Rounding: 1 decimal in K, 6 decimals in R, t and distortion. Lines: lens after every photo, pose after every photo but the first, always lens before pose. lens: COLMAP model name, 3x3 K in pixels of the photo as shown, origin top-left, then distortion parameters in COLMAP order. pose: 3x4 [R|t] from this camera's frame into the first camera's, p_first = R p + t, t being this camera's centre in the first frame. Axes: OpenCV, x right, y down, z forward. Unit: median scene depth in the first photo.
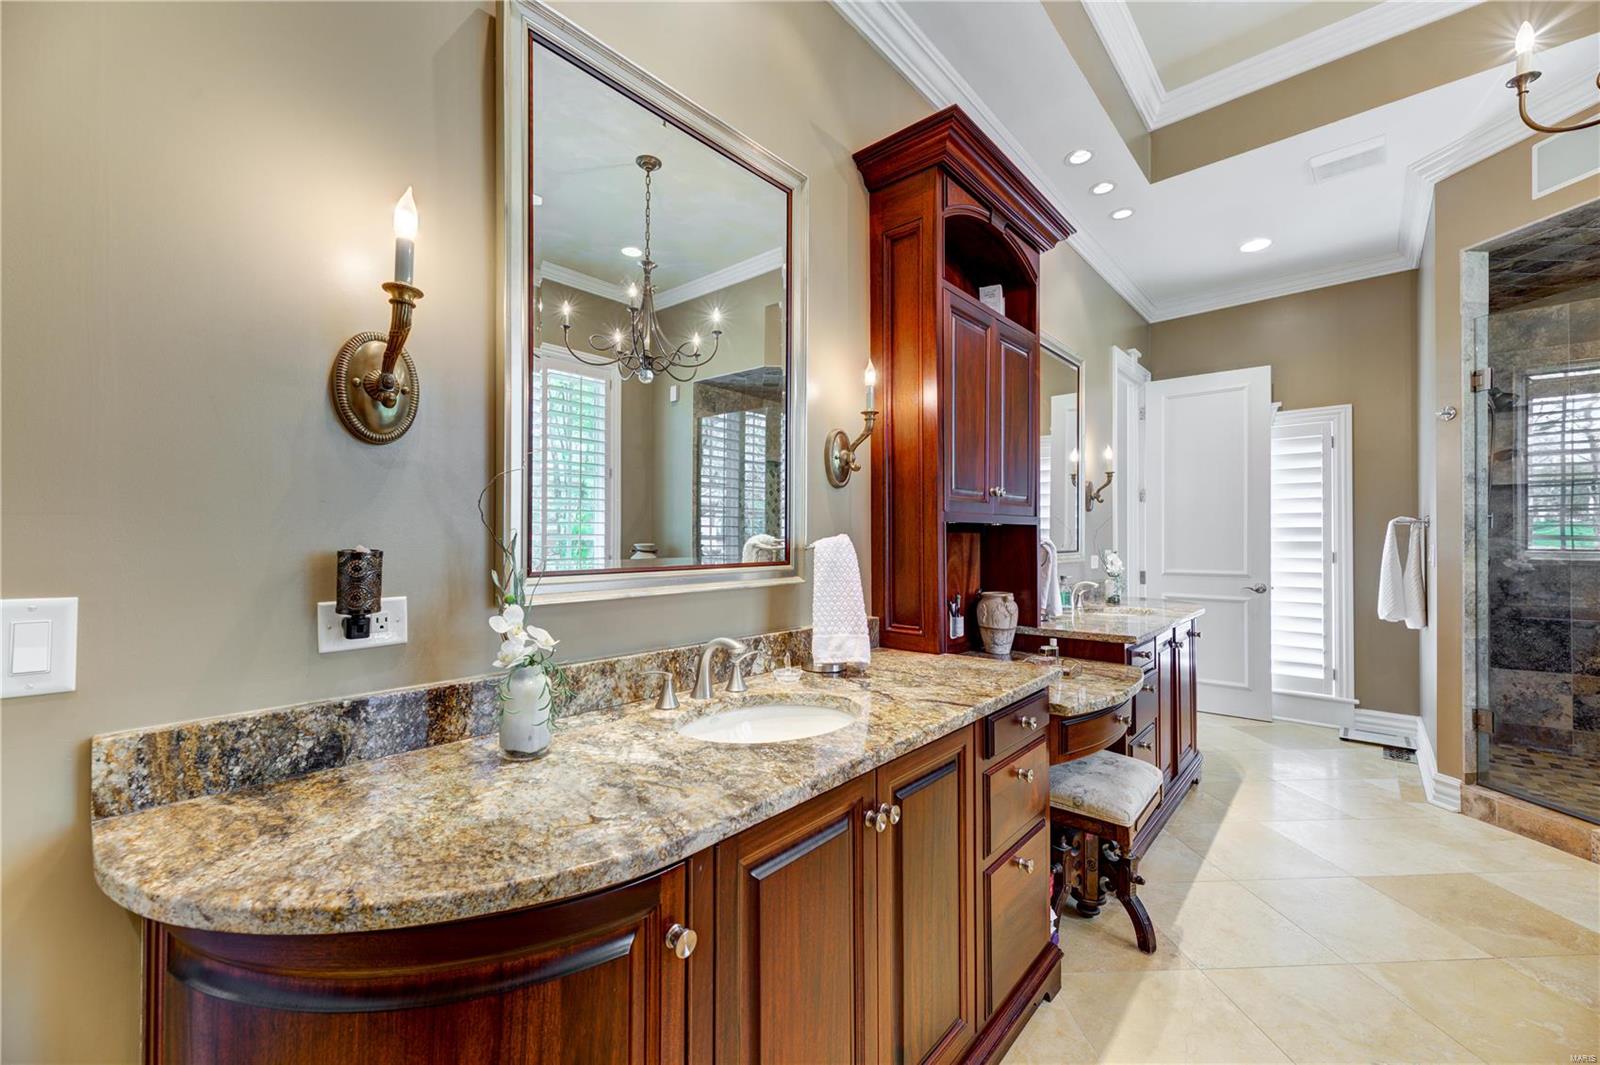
lens RADIAL K [[661.3, 0, 751.6], [0, 661.3, 543.5], [0, 0, 1]] dist [-0.002179, -0.002249]
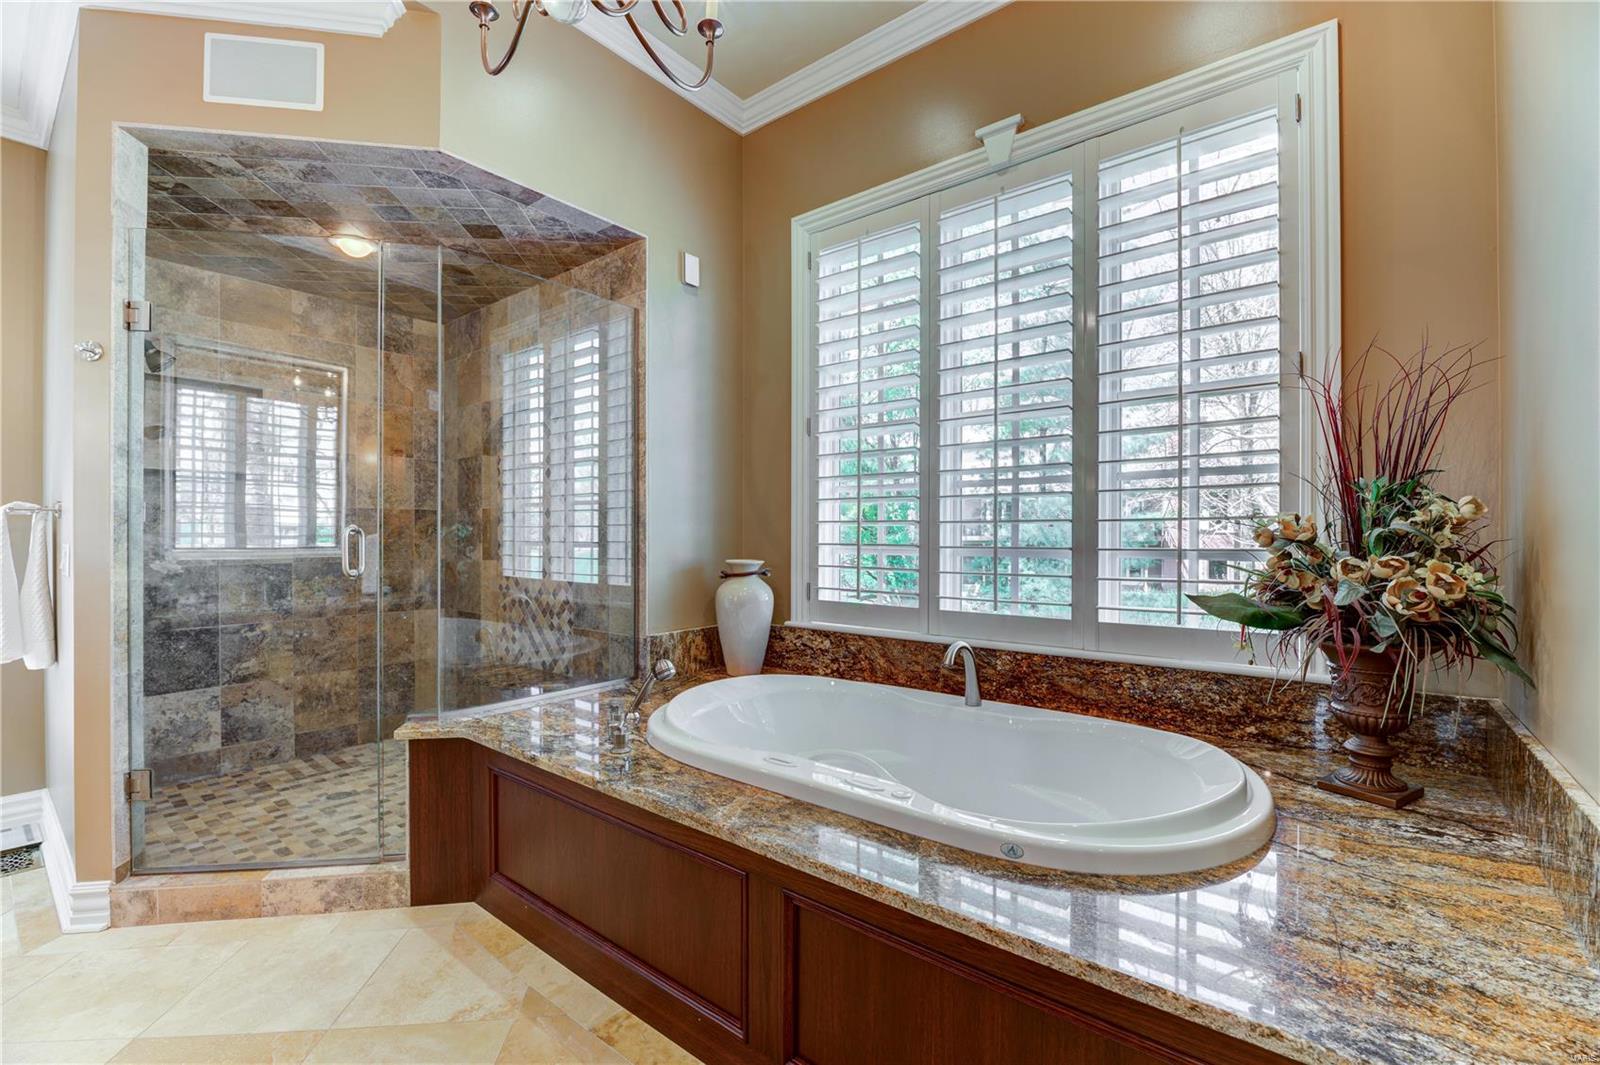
lens RADIAL K [[705.6, 0, 803.5], [0, 705.6, 533.8], [0, 0, 1]] dist [-0.007634, -0.000939]
pose [[-0.053448, 0.006414, 0.998550, 0.252426], [0.003956, 0.999973, -0.006212, -0.000950], [-0.998563, 0.003618, -0.053472, 0.256788]]
